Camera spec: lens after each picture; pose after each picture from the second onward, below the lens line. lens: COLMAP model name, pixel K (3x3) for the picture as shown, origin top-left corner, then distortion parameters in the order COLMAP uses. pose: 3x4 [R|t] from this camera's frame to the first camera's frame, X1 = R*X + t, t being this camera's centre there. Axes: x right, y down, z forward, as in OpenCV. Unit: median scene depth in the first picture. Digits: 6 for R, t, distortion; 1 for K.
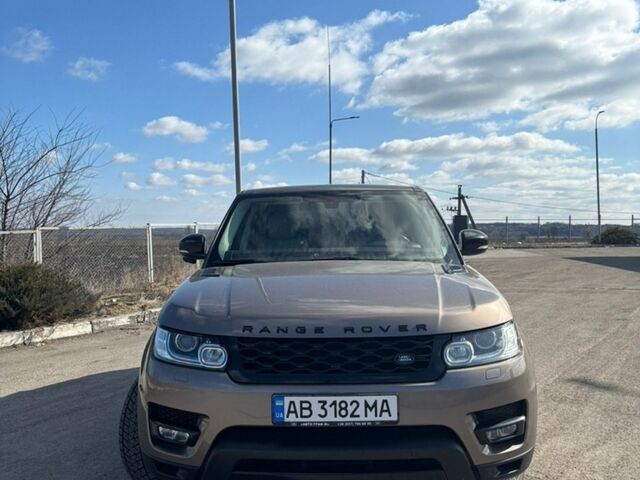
lens RADIAL K [[641.1, 0, 315.8], [0, 641.1, 196.8], [0, 0, 1]] dist [0.108123, -0.190964]
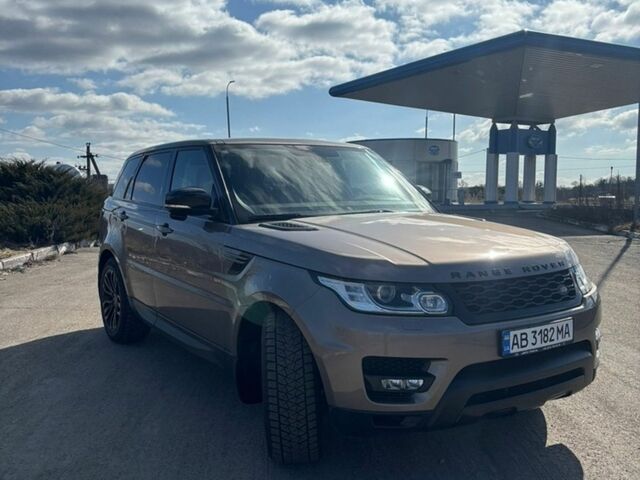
lens RADIAL K [[641.1, 0, 315.8], [0, 641.1, 196.8], [0, 0, 1]] dist [0.108123, -0.190964]
pose [[0.821556, -0.003360, 0.570119, -0.950334], [-0.031137, 0.998226, 0.050752, 0.034190], [-0.569278, -0.059448, 0.819993, 0.296355]]
